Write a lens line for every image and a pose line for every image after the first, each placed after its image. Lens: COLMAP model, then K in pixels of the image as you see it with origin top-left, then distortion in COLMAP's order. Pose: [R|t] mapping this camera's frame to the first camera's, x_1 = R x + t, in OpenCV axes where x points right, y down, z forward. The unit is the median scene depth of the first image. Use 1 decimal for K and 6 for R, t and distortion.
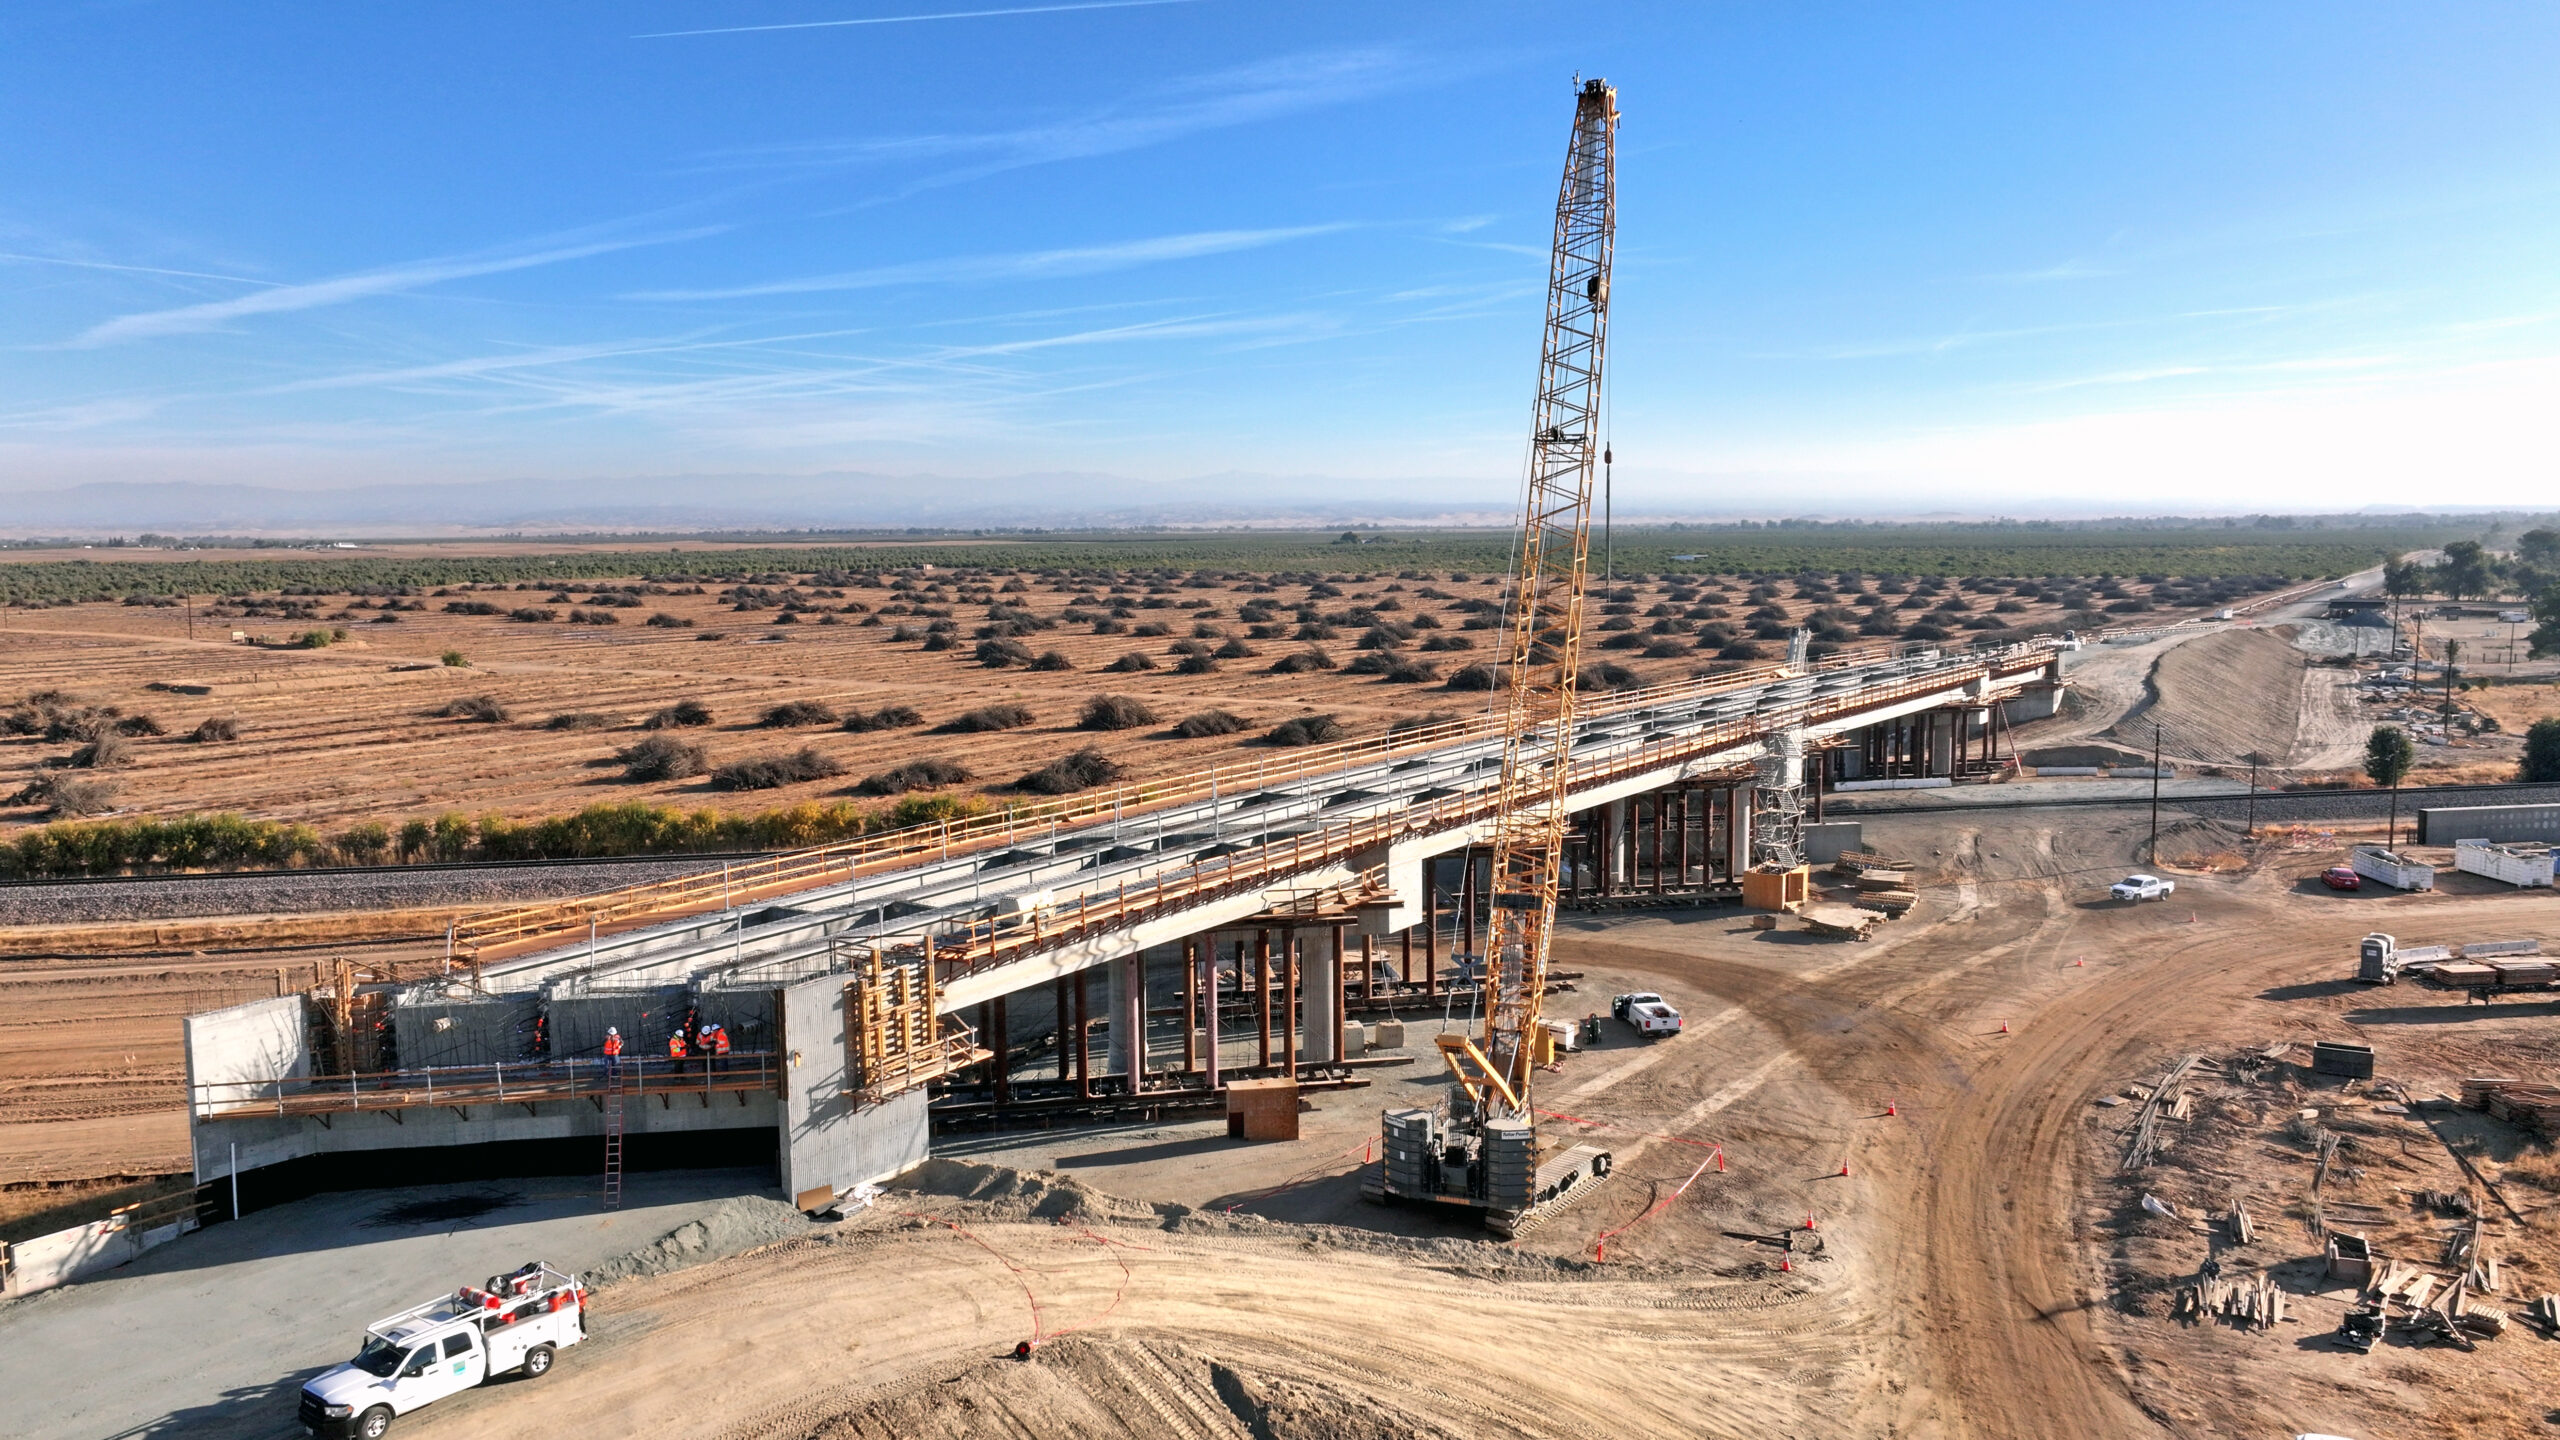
lens RADIAL K [[1800.5, 0, 1278.1], [0, 1800.5, 709.2], [0, 0, 1]] dist [-0.005780, 0.021409]
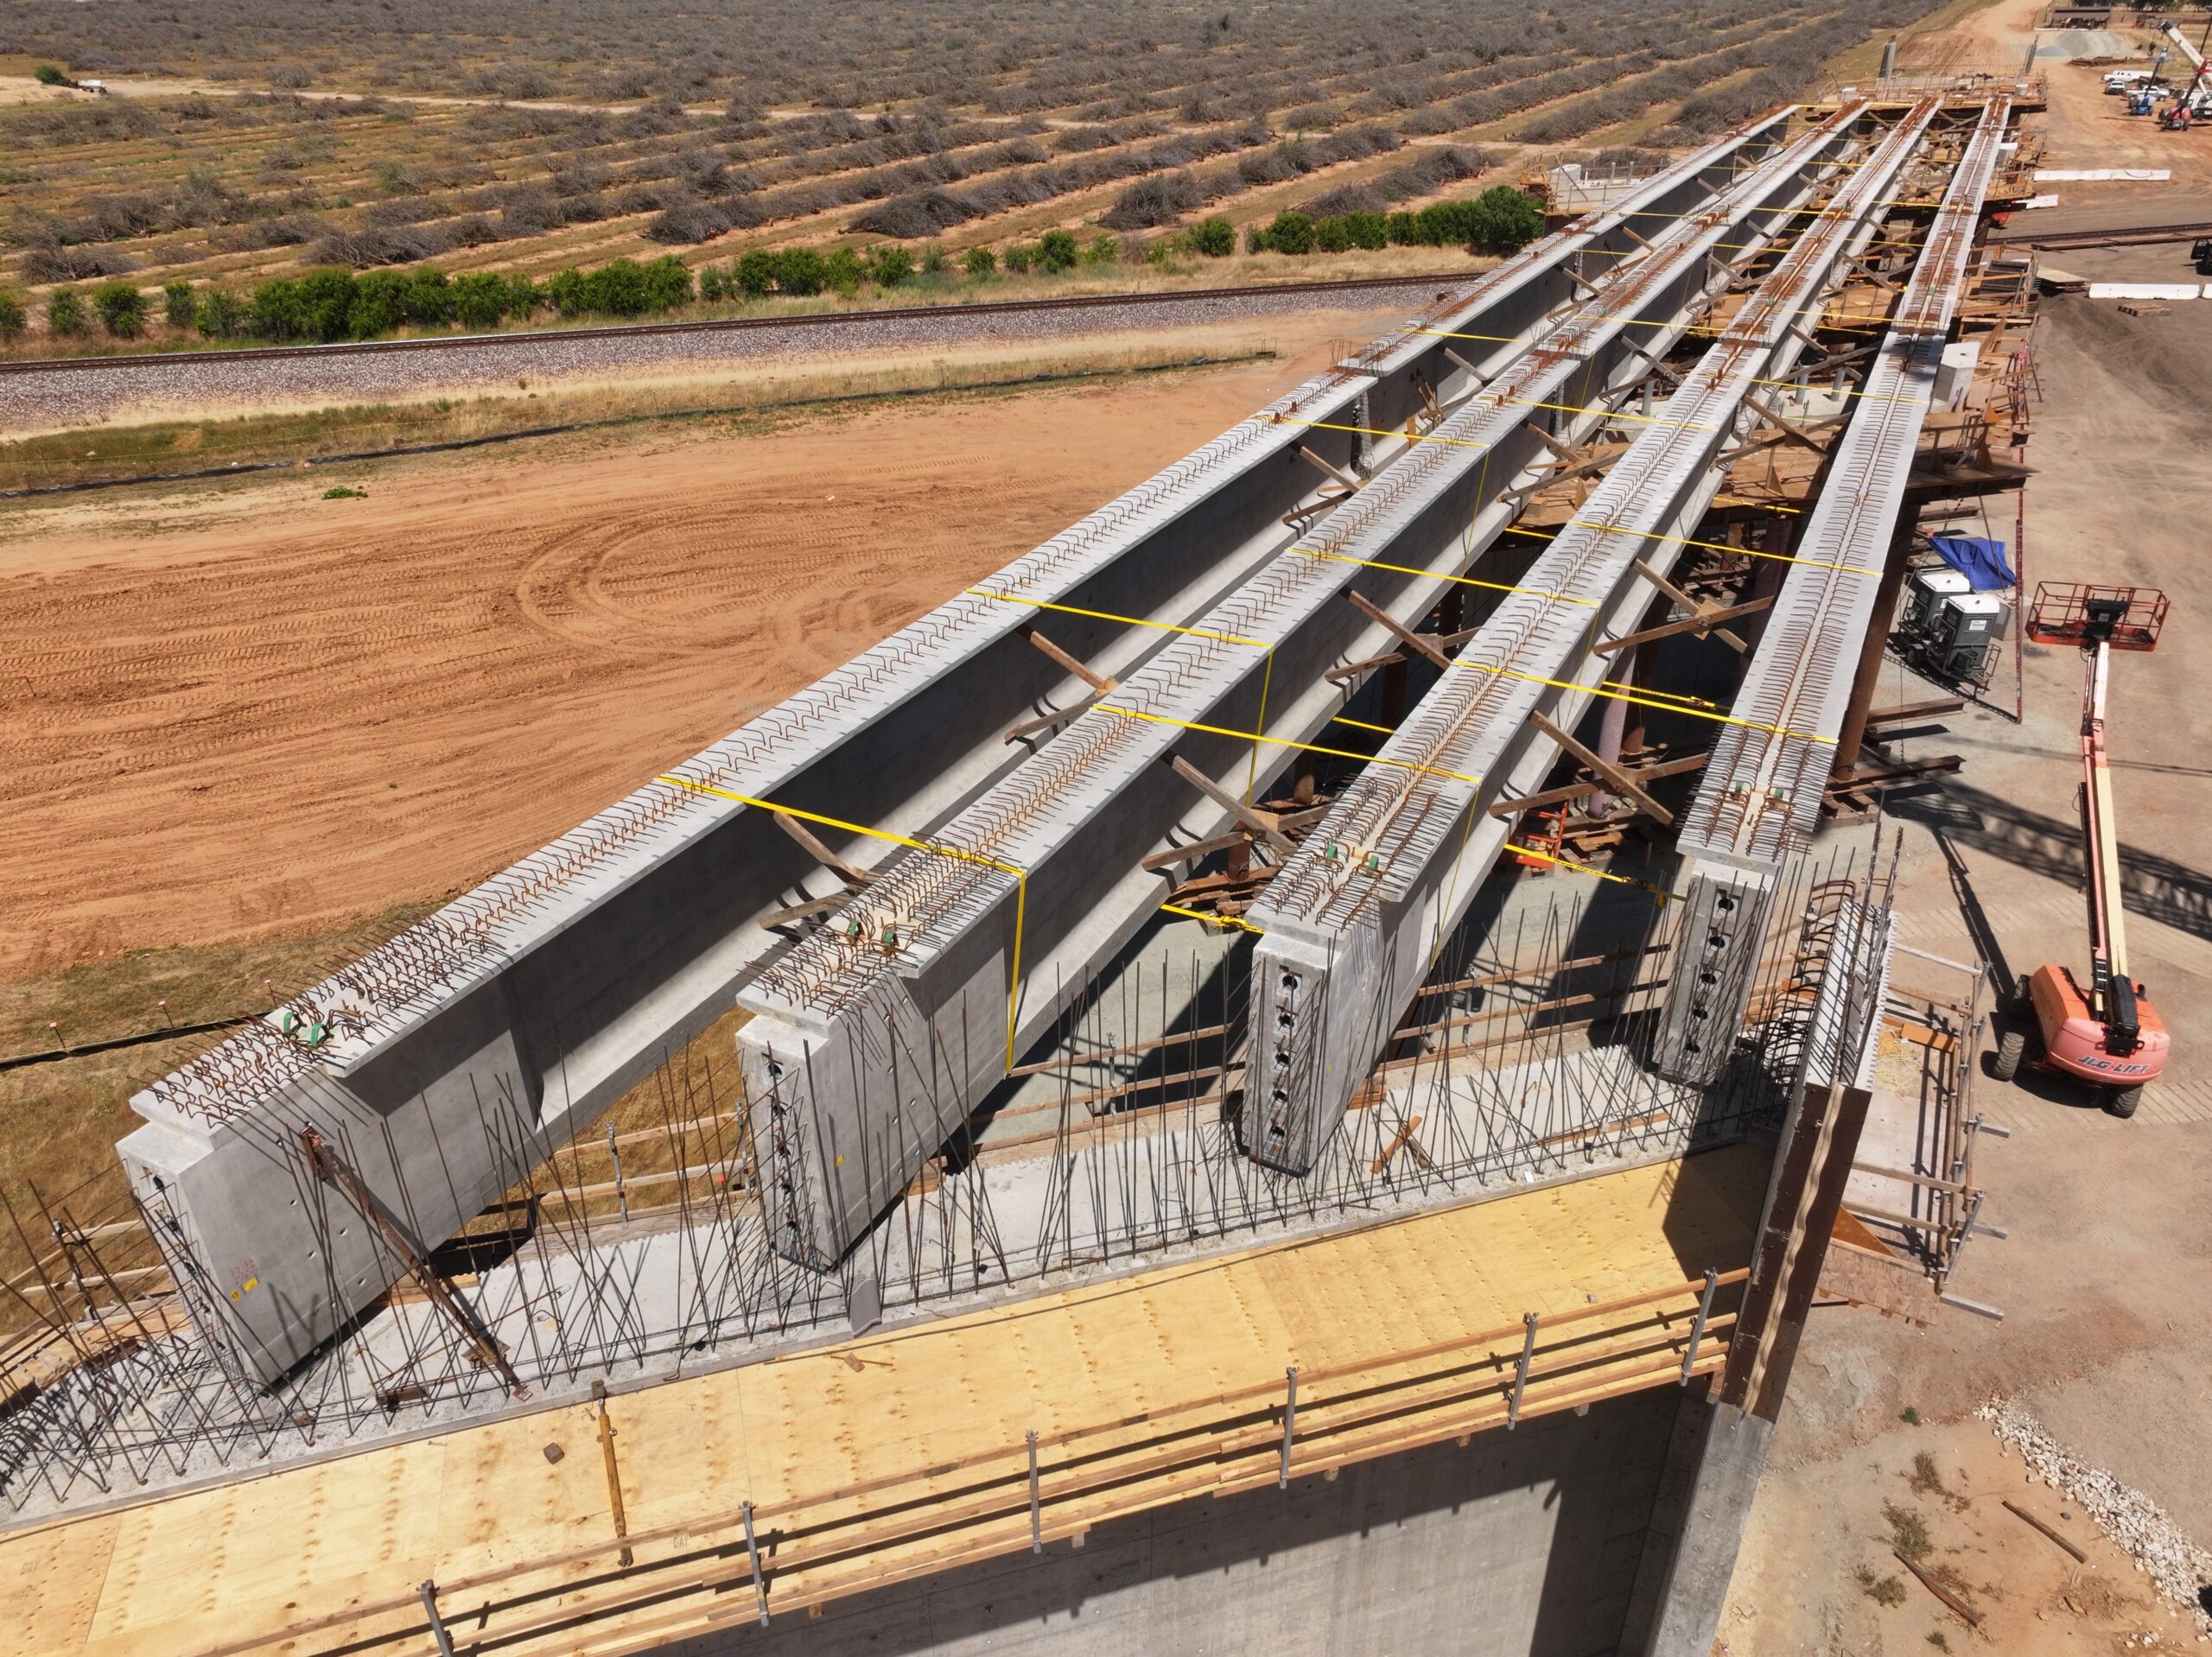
lens RADIAL K [[1555.1, 0, 1104.2], [0, 1555.1, 822.3], [0, 0, 1]] dist [-0.015368, 0.036020]
pose [[0.993073, -0.055410, 0.103610, -0.166983], [0.009612, 0.917176, 0.398367, 0.014742], [-0.117102, -0.394611, 0.911356, 0.351918]]
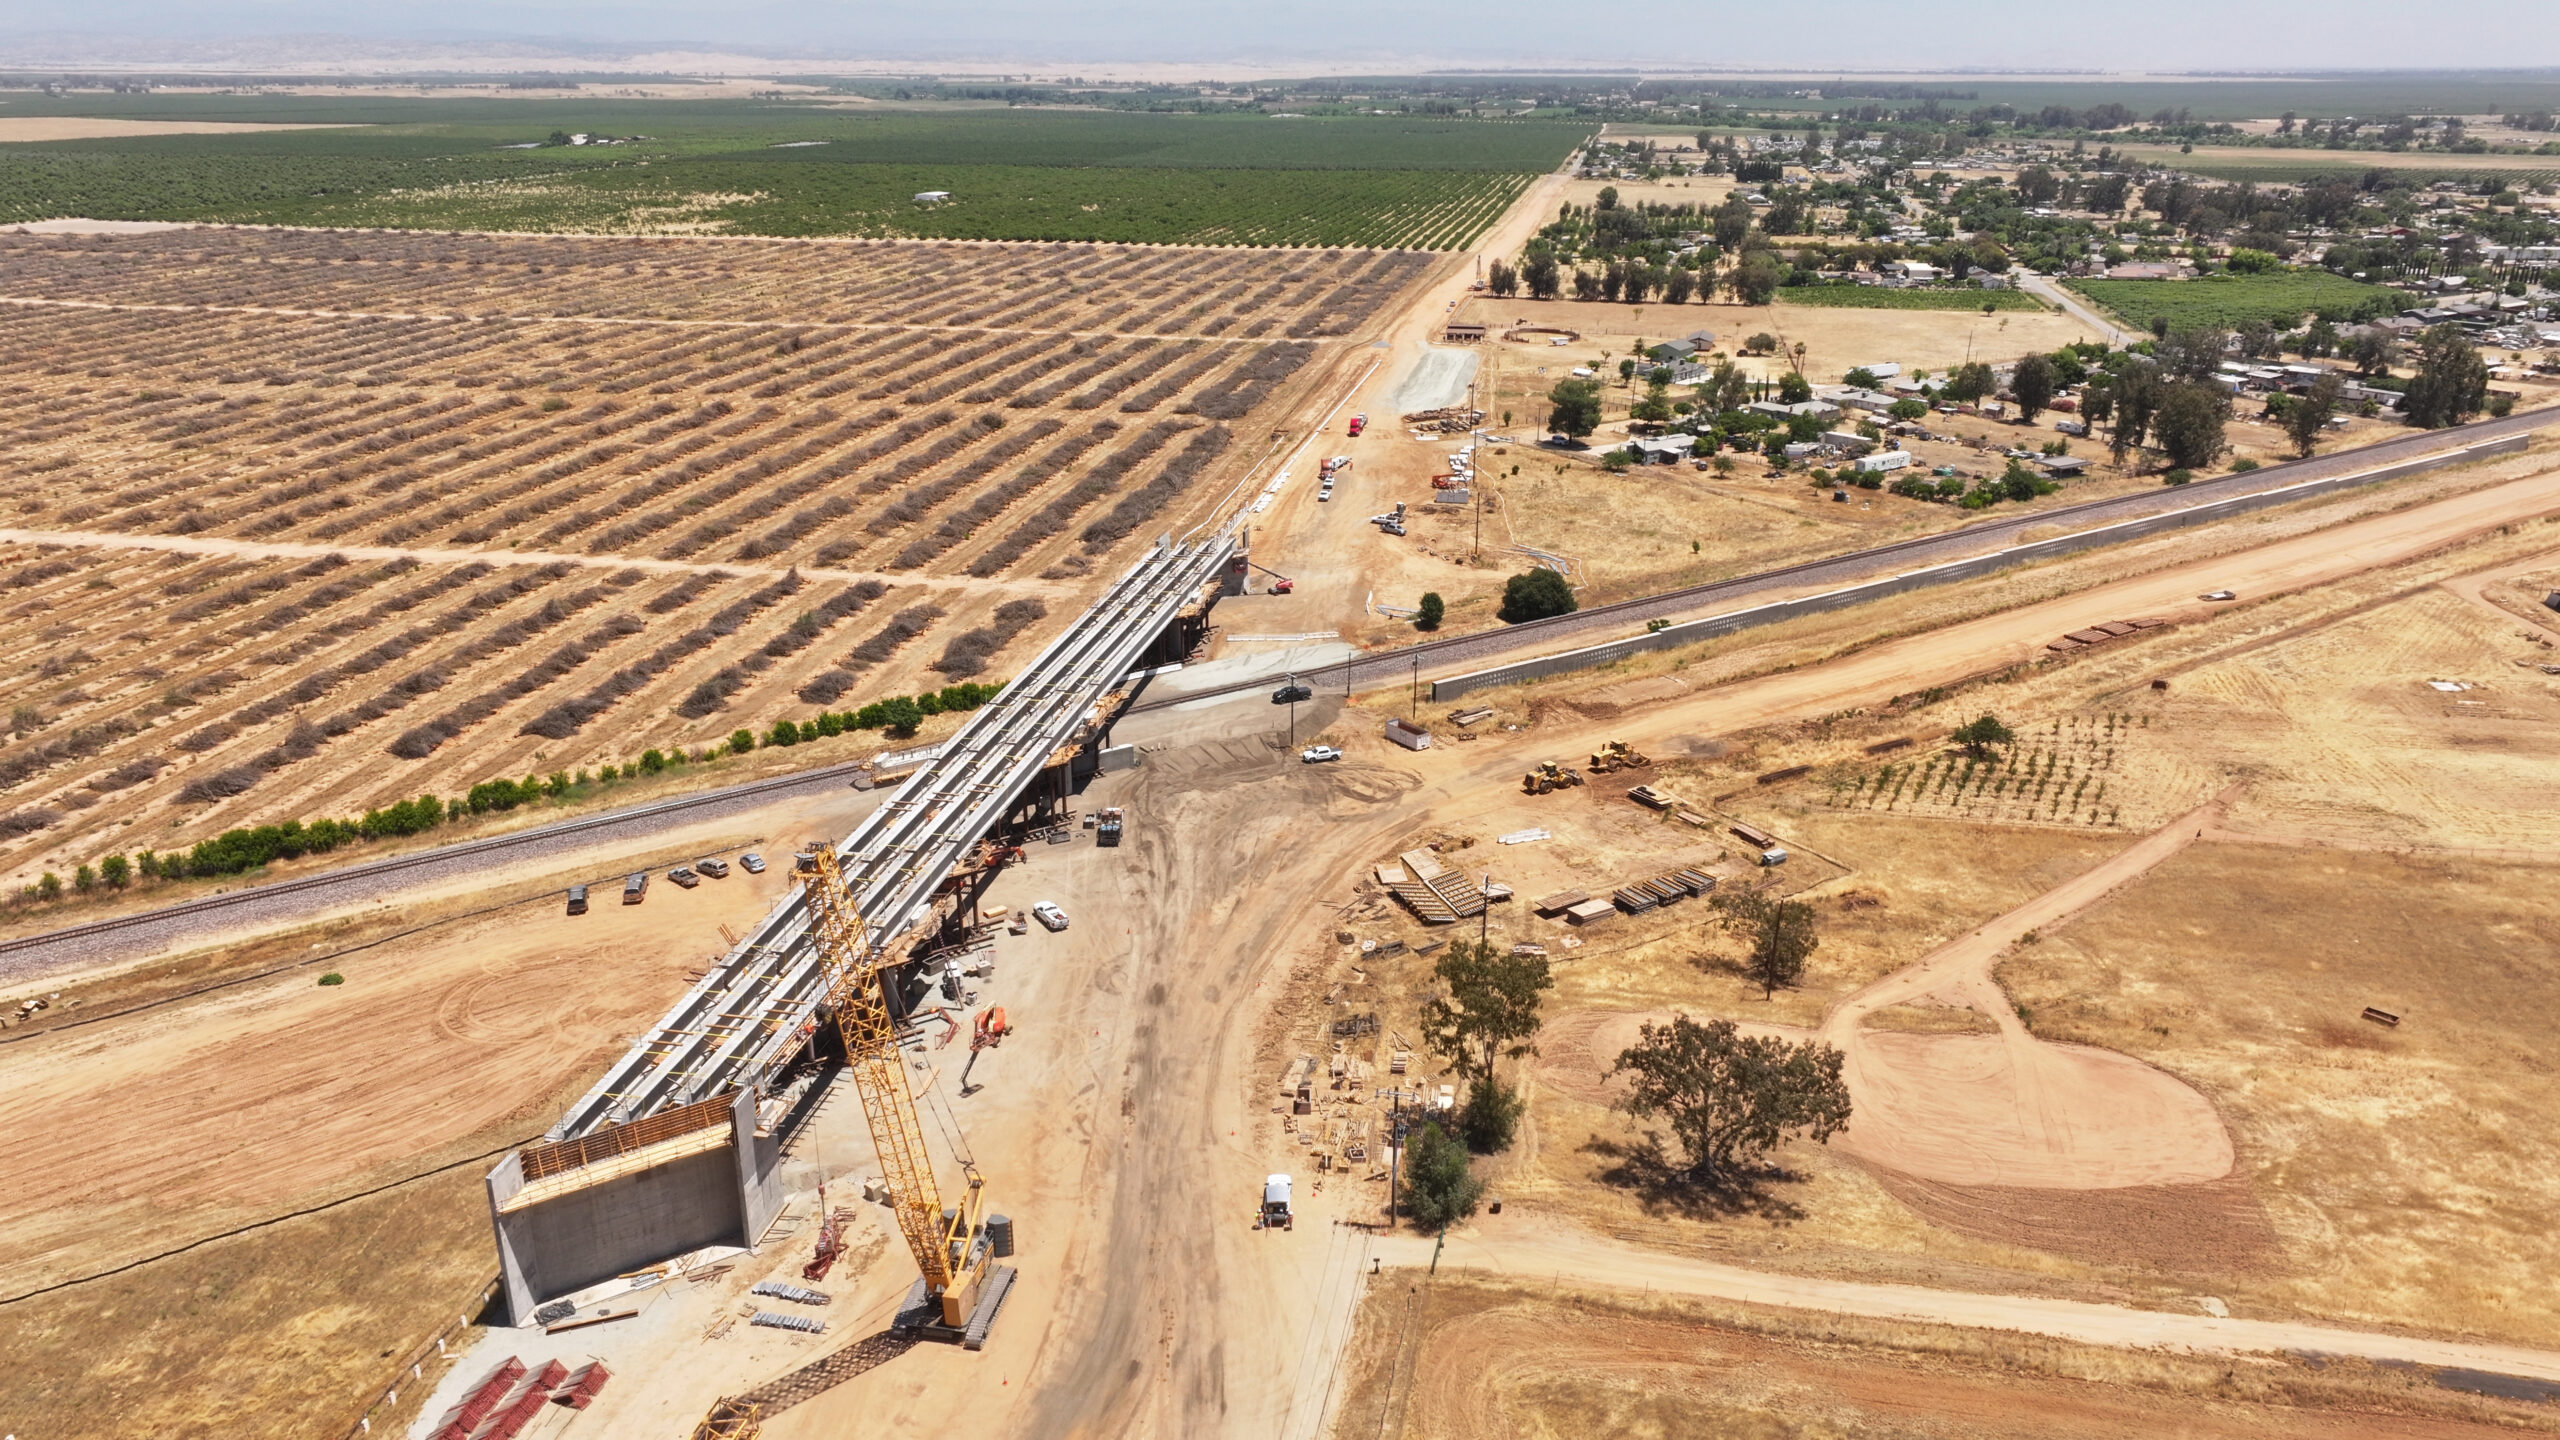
lens RADIAL K [[1800.5, 0, 1278.1], [0, 1800.5, 709.2], [0, 0, 1]] dist [-0.005780, 0.021409]
pose [[0.915530, -0.125967, 0.382017, -0.194445], [0.030256, 0.968577, 0.246868, -0.394704], [-0.401110, -0.214457, 0.890572, -0.559513]]
